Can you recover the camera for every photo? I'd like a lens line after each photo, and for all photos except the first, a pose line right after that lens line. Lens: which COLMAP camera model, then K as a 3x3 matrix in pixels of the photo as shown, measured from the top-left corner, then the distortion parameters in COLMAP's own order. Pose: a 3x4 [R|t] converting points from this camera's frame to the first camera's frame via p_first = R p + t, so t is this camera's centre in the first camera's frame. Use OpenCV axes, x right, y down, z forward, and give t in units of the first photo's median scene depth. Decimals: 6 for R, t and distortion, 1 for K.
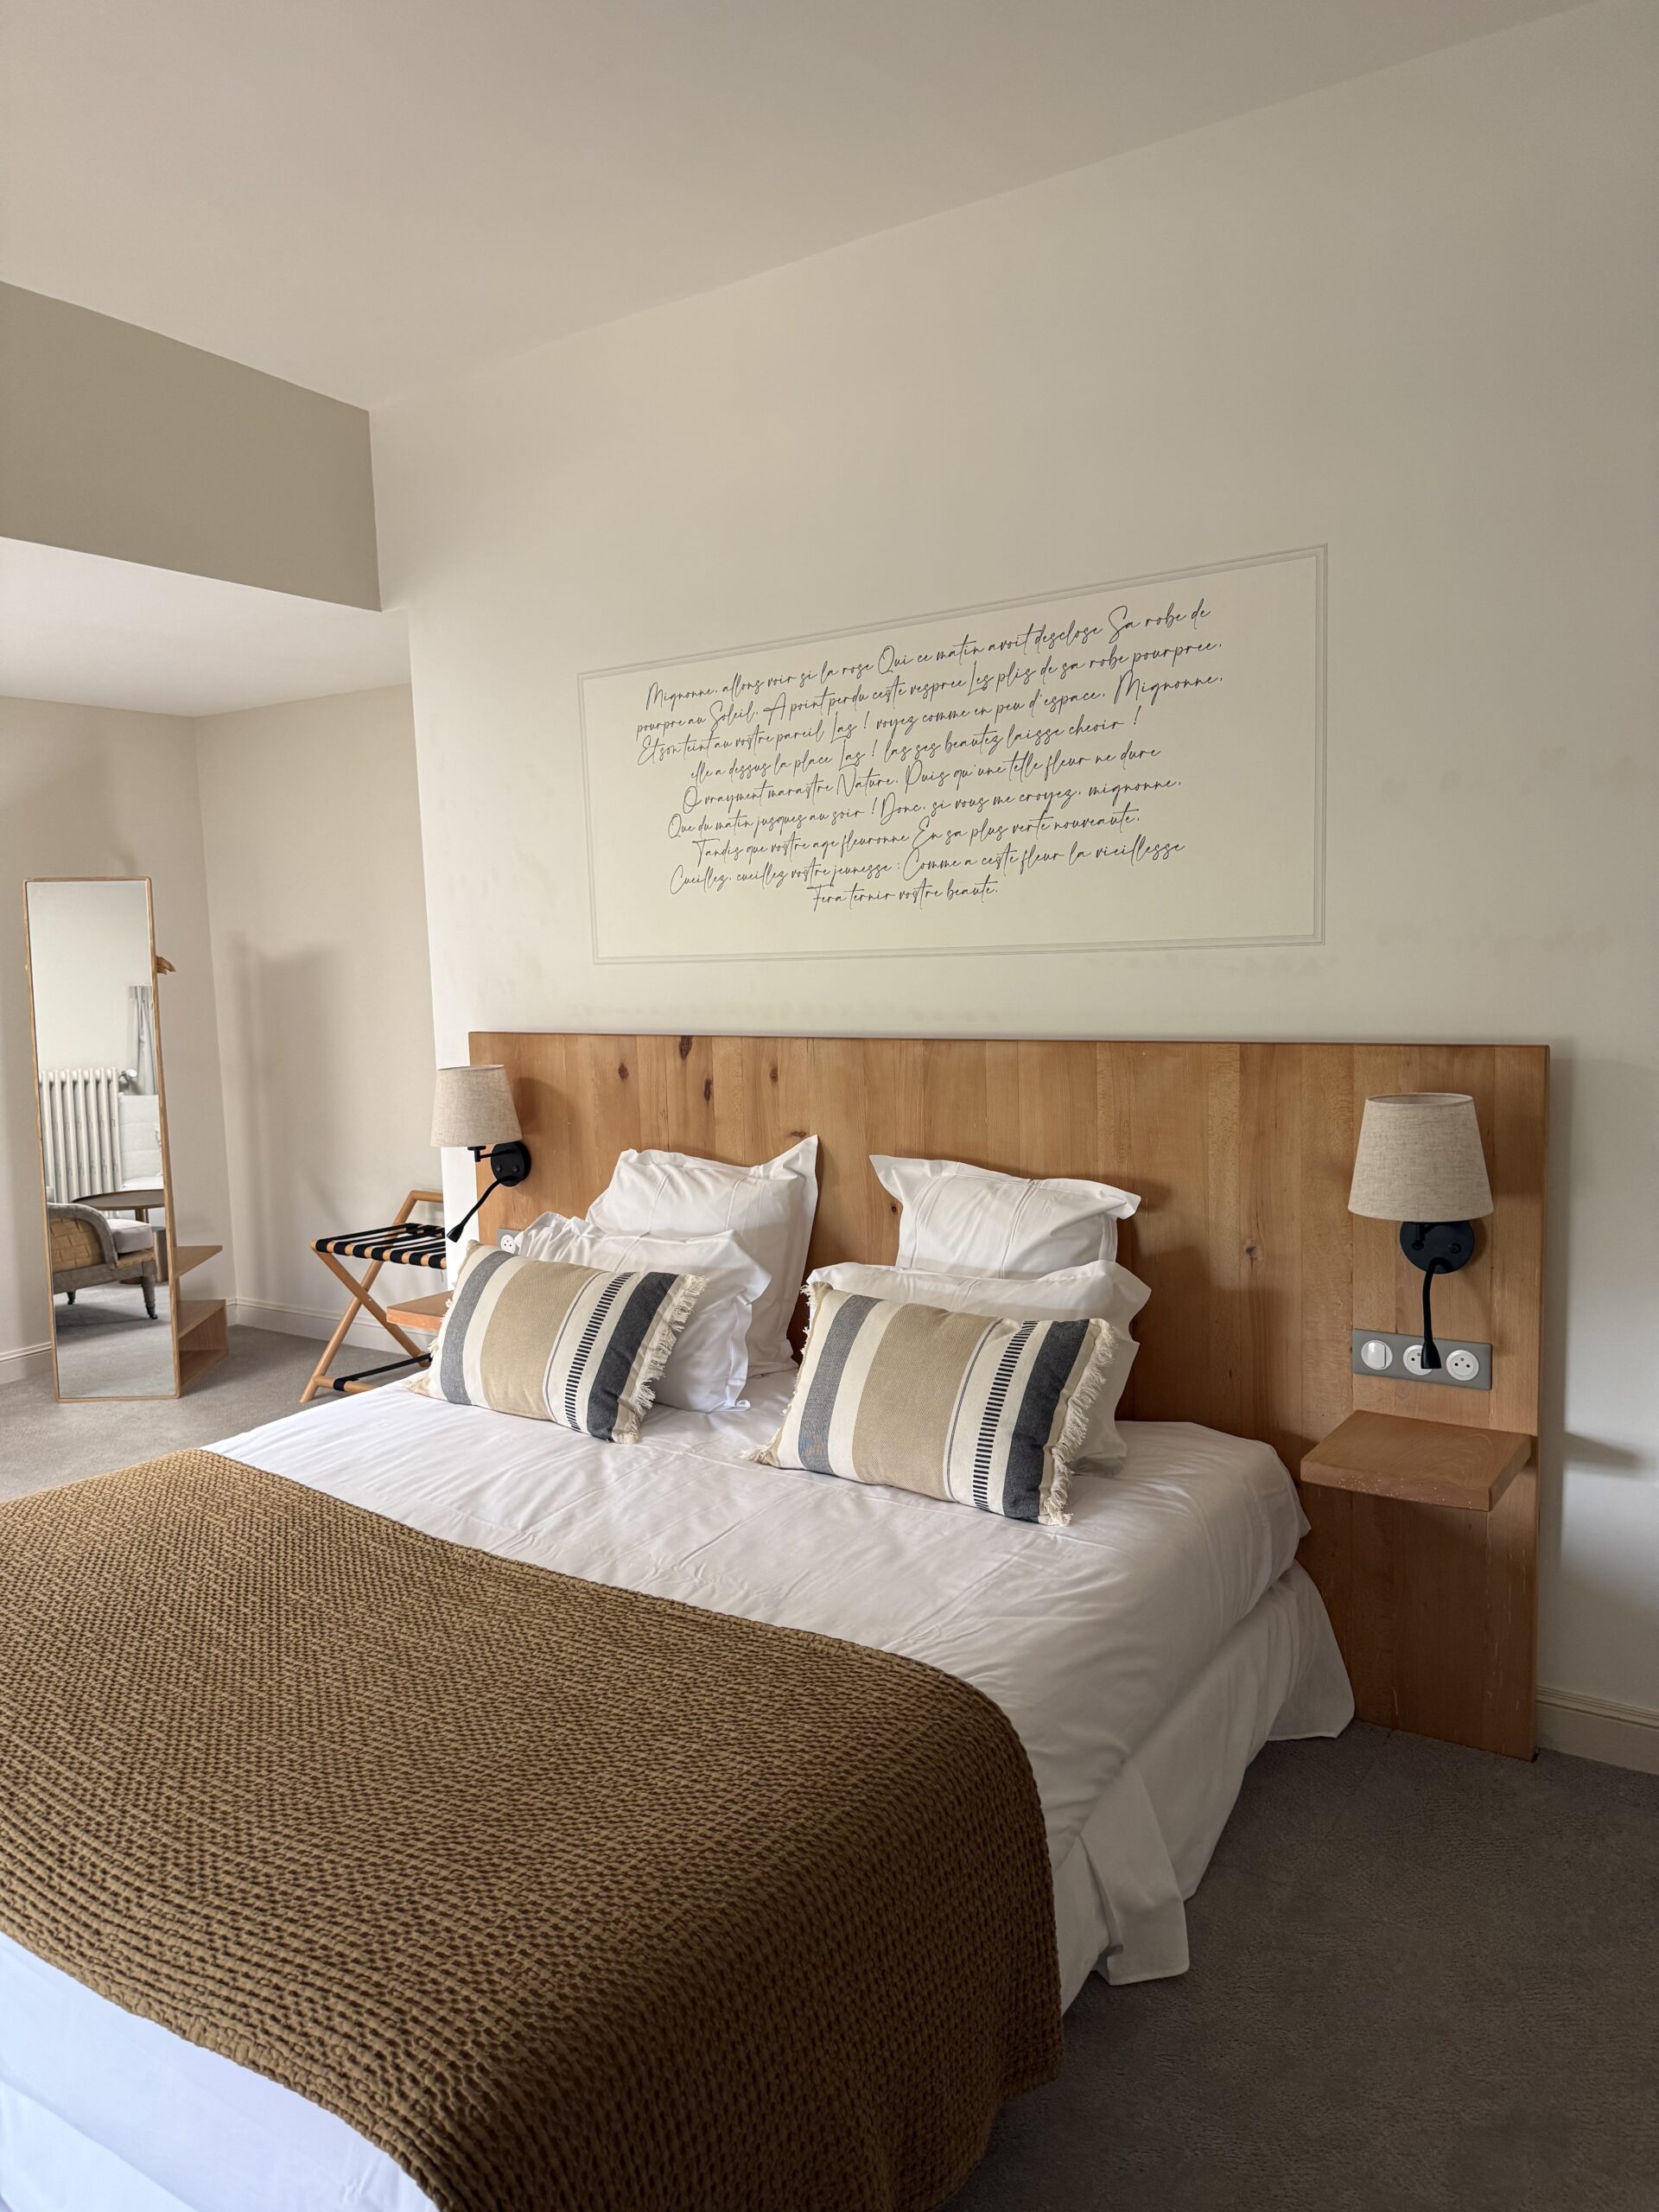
lens RADIAL K [[1579.3, 0, 812.7], [0, 1579.3, 1099.7], [0, 0, 1]] dist [0.060032, -0.079067]
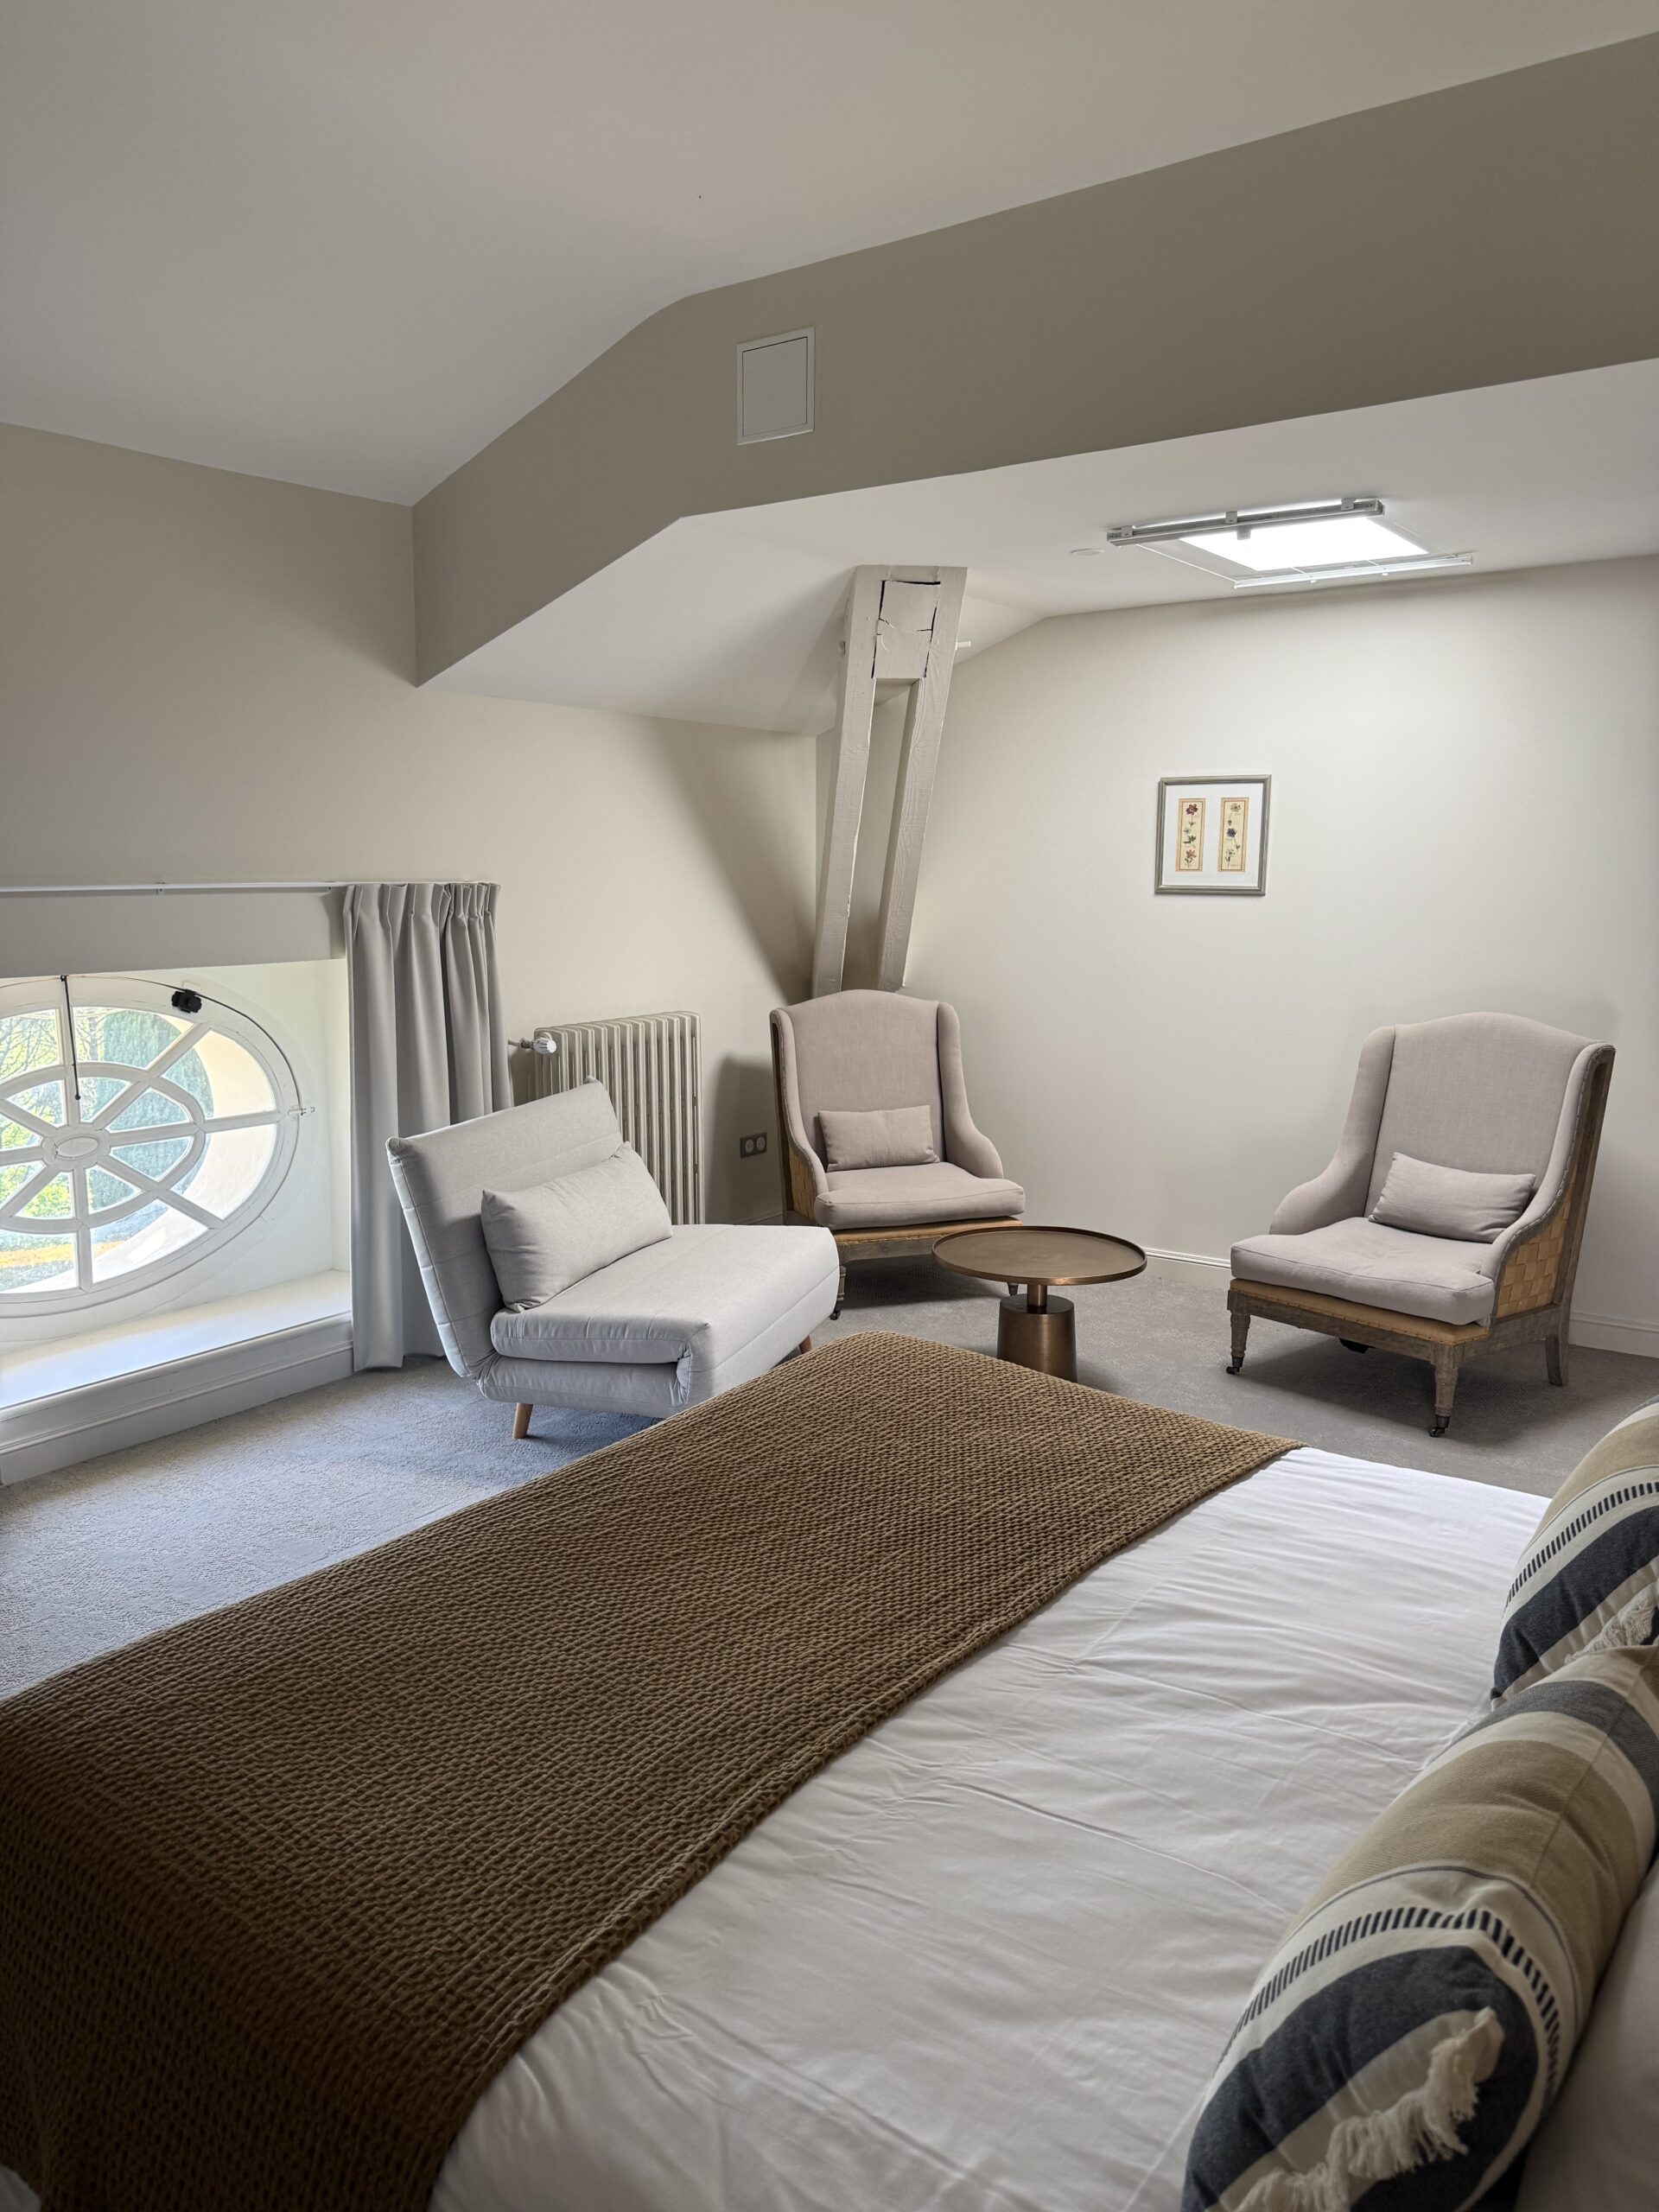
lens RADIAL K [[1579.3, 0, 814.4], [0, 1579.3, 1110.1], [0, 0, 1]] dist [0.060032, -0.079067]
pose [[-0.041649, 0.190099, -0.980881, 0.513520], [-0.100131, 0.975996, 0.193404, -0.117650], [0.994102, 0.106272, -0.021614, 0.861098]]
